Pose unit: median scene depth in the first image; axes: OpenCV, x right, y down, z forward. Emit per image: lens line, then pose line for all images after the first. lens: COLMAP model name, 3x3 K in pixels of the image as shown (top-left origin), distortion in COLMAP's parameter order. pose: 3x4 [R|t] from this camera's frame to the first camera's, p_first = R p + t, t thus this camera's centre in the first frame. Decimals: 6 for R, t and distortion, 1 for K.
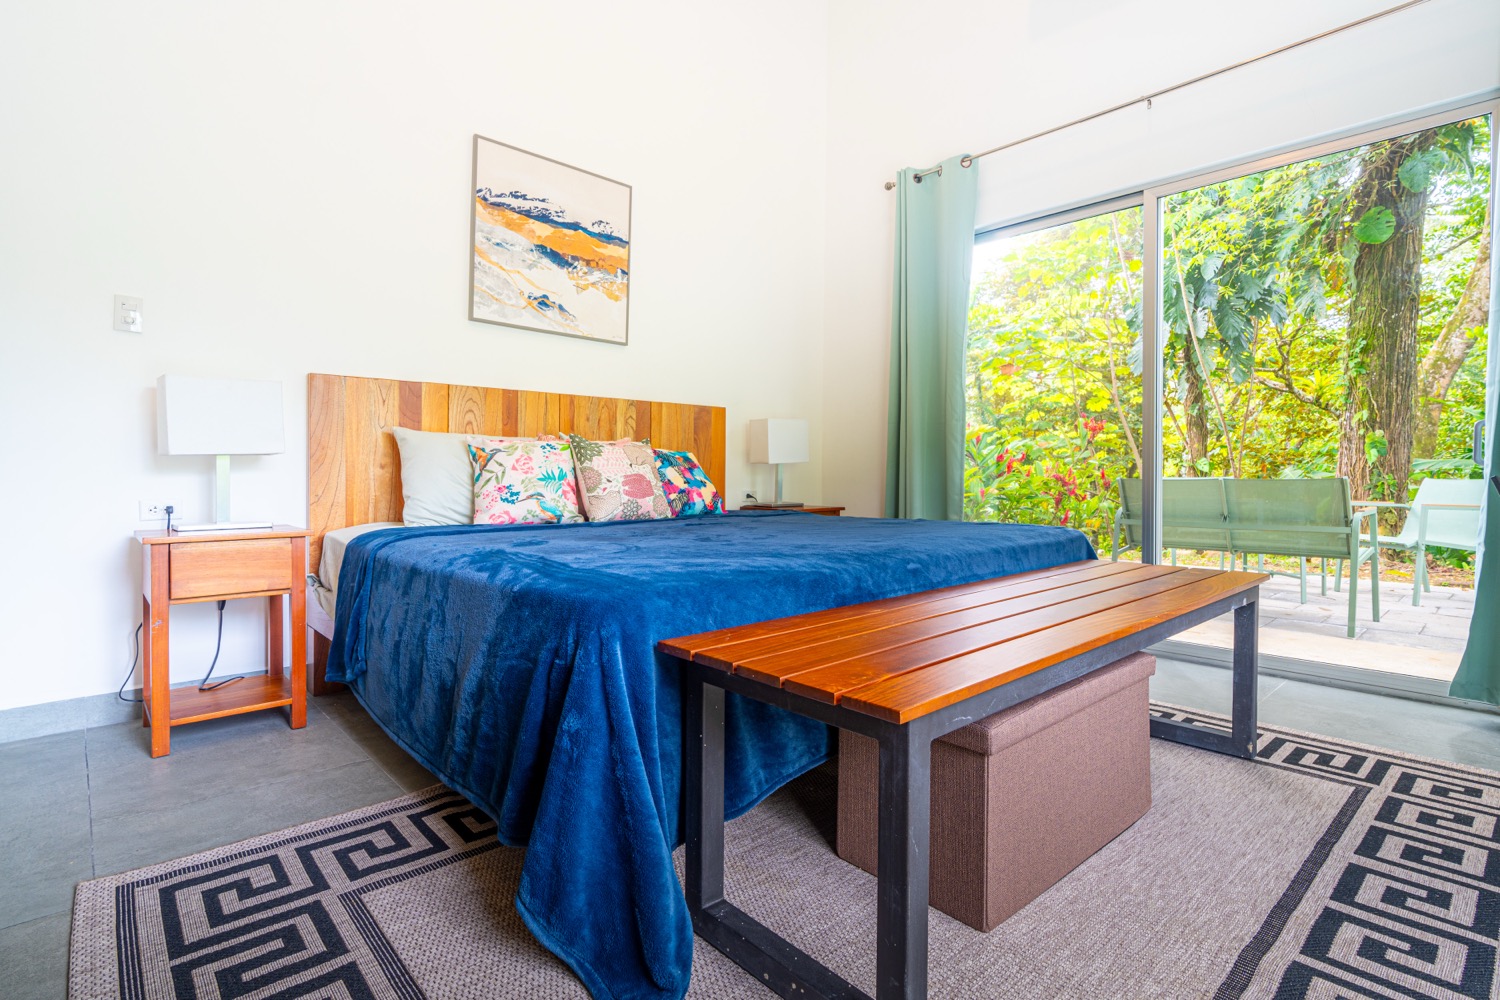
lens RADIAL K [[735.0, 0, 749.5], [0, 735.0, 492.8], [0, 0, 1]] dist [-0.009986, 0.004373]
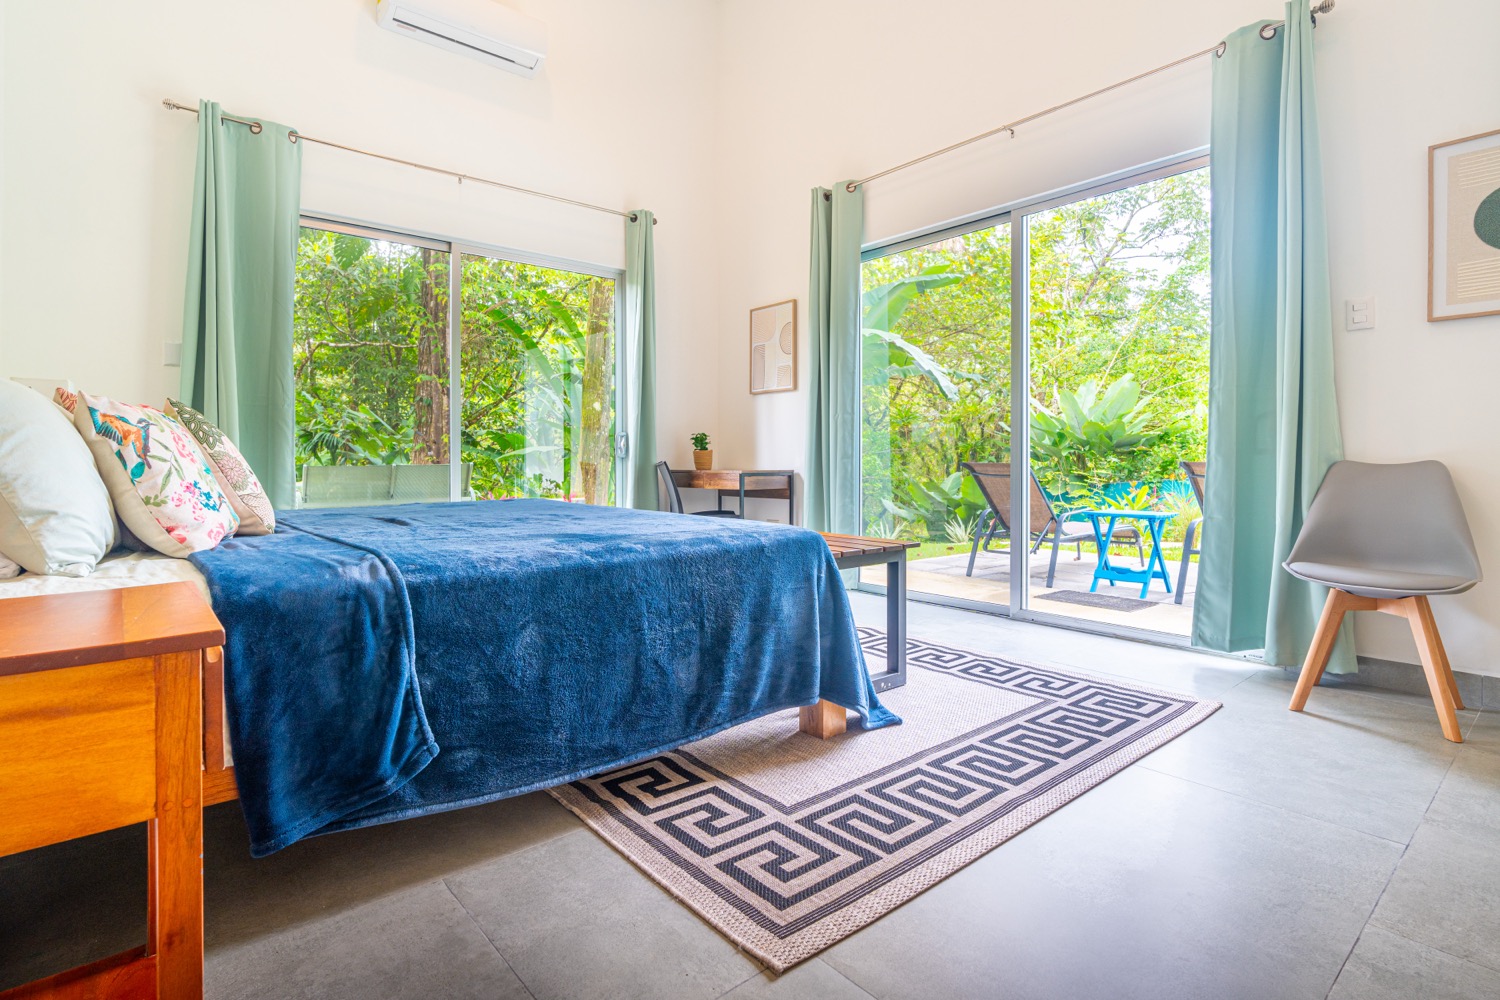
lens RADIAL K [[735.0, 0, 748.5], [0, 735.0, 488.2], [0, 0, 1]] dist [-0.009986, 0.004373]
pose [[0.033074, -0.033314, 0.998898, -0.928257], [0.026430, 0.999124, 0.032447, -0.009899], [-0.999103, 0.025328, 0.033926, 0.541208]]
